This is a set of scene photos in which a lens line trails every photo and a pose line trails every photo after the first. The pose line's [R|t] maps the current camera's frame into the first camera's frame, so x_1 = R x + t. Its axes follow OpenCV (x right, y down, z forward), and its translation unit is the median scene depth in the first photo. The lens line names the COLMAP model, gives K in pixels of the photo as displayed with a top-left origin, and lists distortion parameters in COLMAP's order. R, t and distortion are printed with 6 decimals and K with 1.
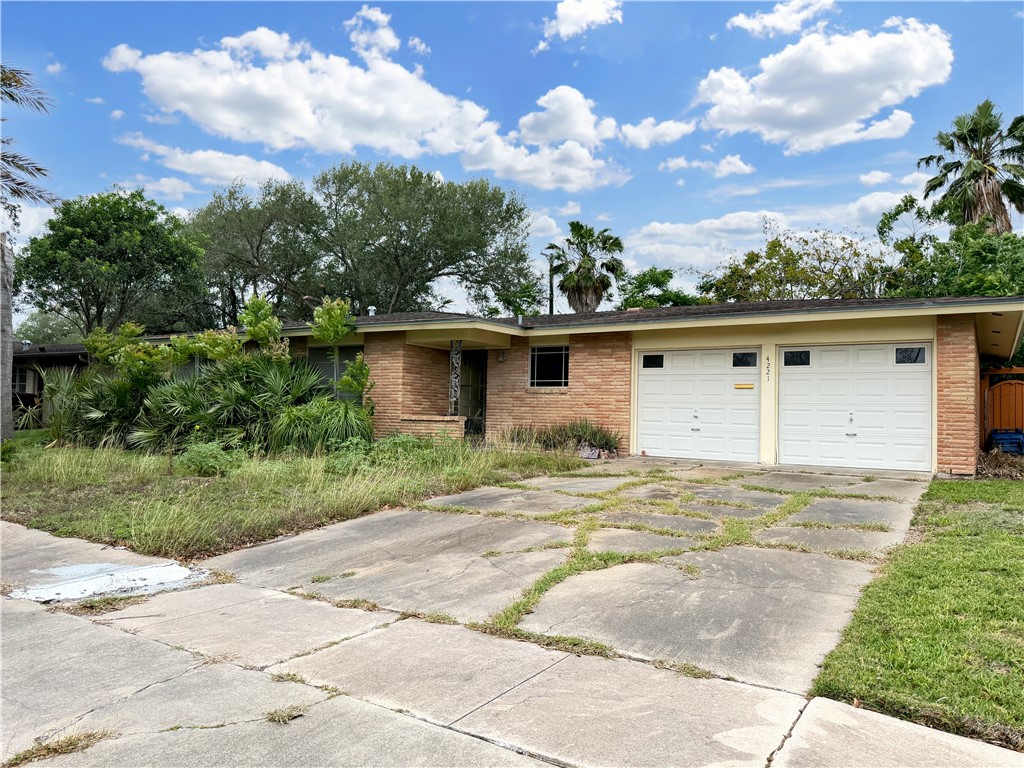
lens RADIAL K [[713.3, 0, 512.8], [0, 713.3, 385.1], [0, 0, 1]] dist [0.001069, 0.000061]
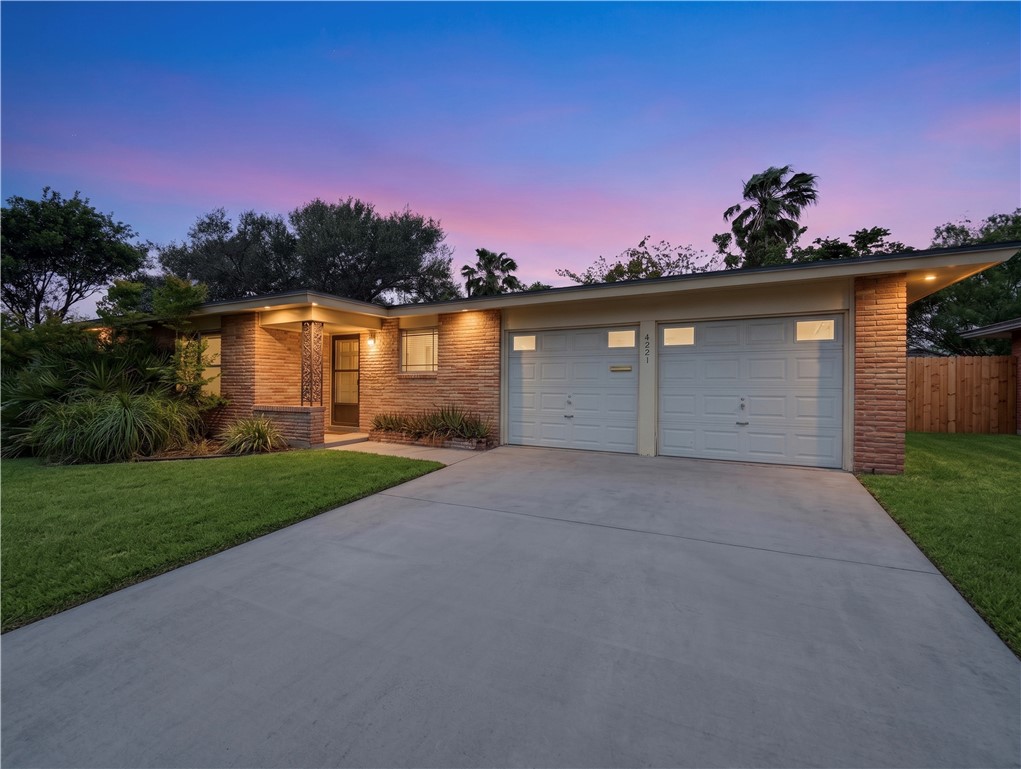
lens RADIAL K [[408.9, 0, 515.8], [0, 408.9, 383.6], [0, 0, 1]] dist [-0.003378, -0.000142]
pose [[0.991589, -0.024802, 0.127029, 0.109060], [0.018427, 0.998523, 0.051115, -0.008232], [-0.128109, -0.048344, 0.990581, 0.437237]]
